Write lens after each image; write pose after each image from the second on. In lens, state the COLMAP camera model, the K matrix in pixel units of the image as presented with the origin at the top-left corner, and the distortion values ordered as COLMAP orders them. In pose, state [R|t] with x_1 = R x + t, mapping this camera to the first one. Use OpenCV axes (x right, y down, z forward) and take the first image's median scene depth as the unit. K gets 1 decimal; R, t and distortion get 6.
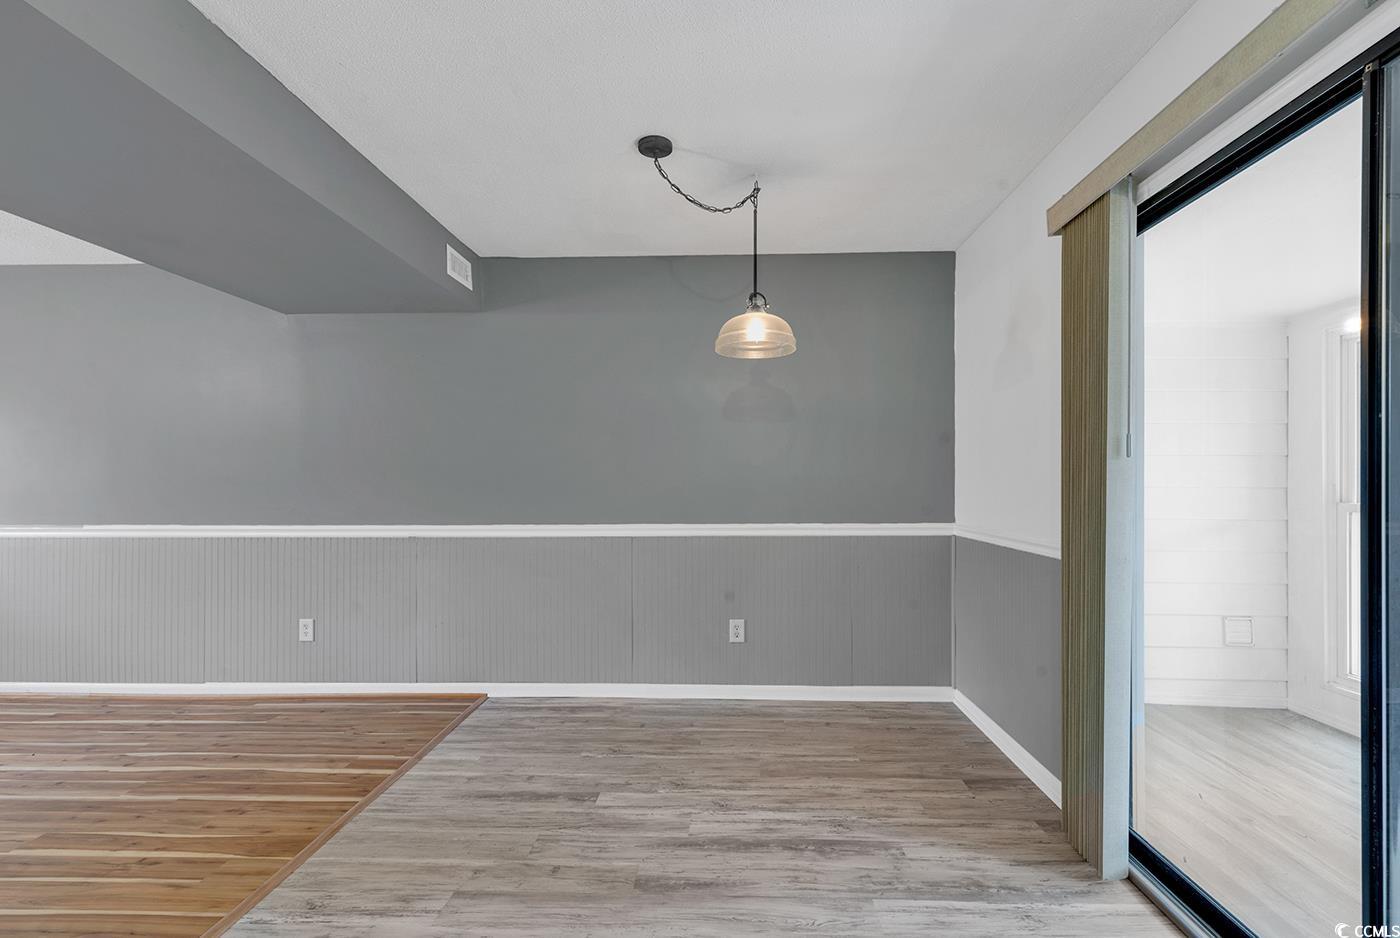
lens RADIAL K [[640.2, 0, 711.7], [0, 640.2, 494.8], [0, 0, 1]] dist [0.003472, 0.000484]
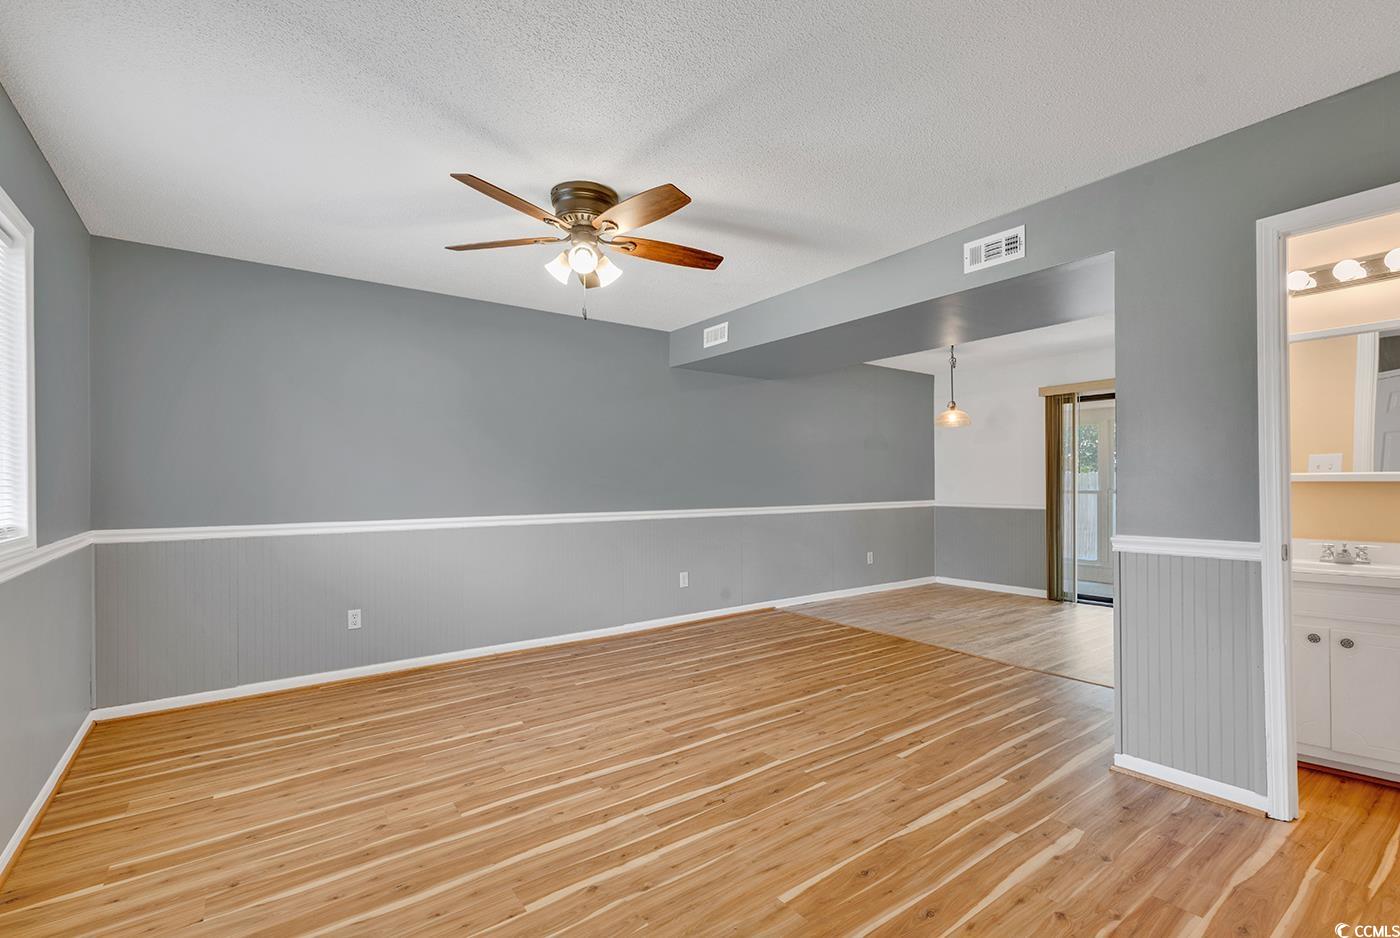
lens RADIAL K [[640.2, 0, 711.7], [0, 640.2, 494.8], [0, 0, 1]] dist [0.003472, 0.000484]
pose [[0.775891, -0.011746, 0.630757, -2.121031], [0.010847, 0.999927, 0.005277, 0.008503], [-0.630774, 0.002747, 0.775962, -0.276352]]
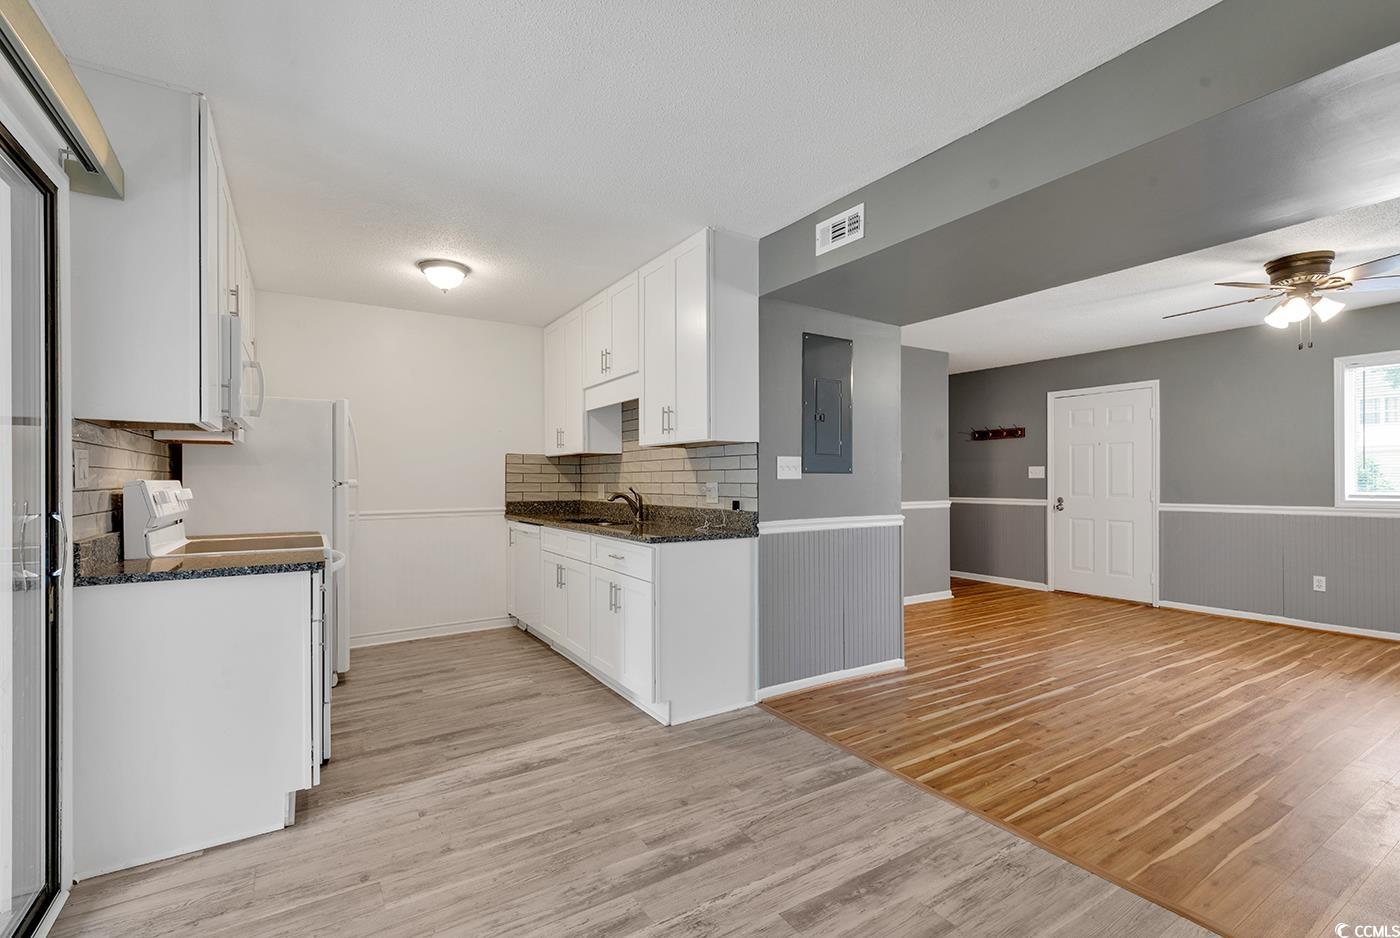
lens RADIAL K [[635.3, 0, 716.1], [0, 635.3, 472.0], [0, 0, 1]] dist [0.002609, 0.000378]
pose [[-0.817344, 0.001446, -0.576148, 0.286480], [-0.001084, 0.999991, 0.004048, -0.021672], [0.576148, 0.003933, -0.817336, 1.111531]]
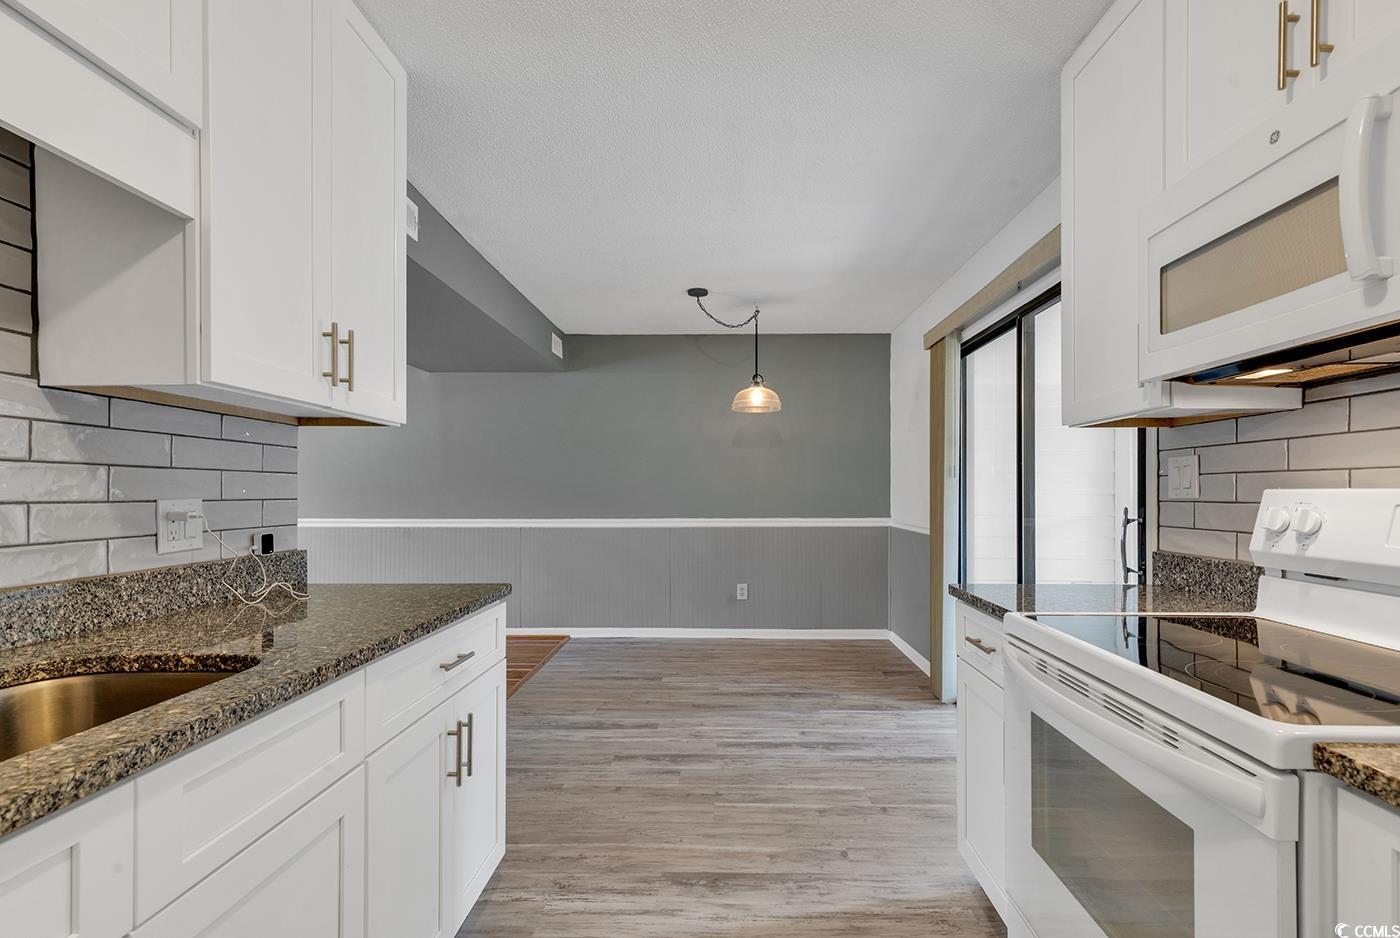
lens RADIAL K [[640.2, 0, 711.7], [0, 640.2, 494.8], [0, 0, 1]] dist [0.003472, 0.000484]
pose [[0.999963, 0.002122, 0.008339, -0.059602], [-0.002040, 0.999949, -0.009847, 0.008702], [-0.008359, 0.009829, 0.999917, -0.636618]]
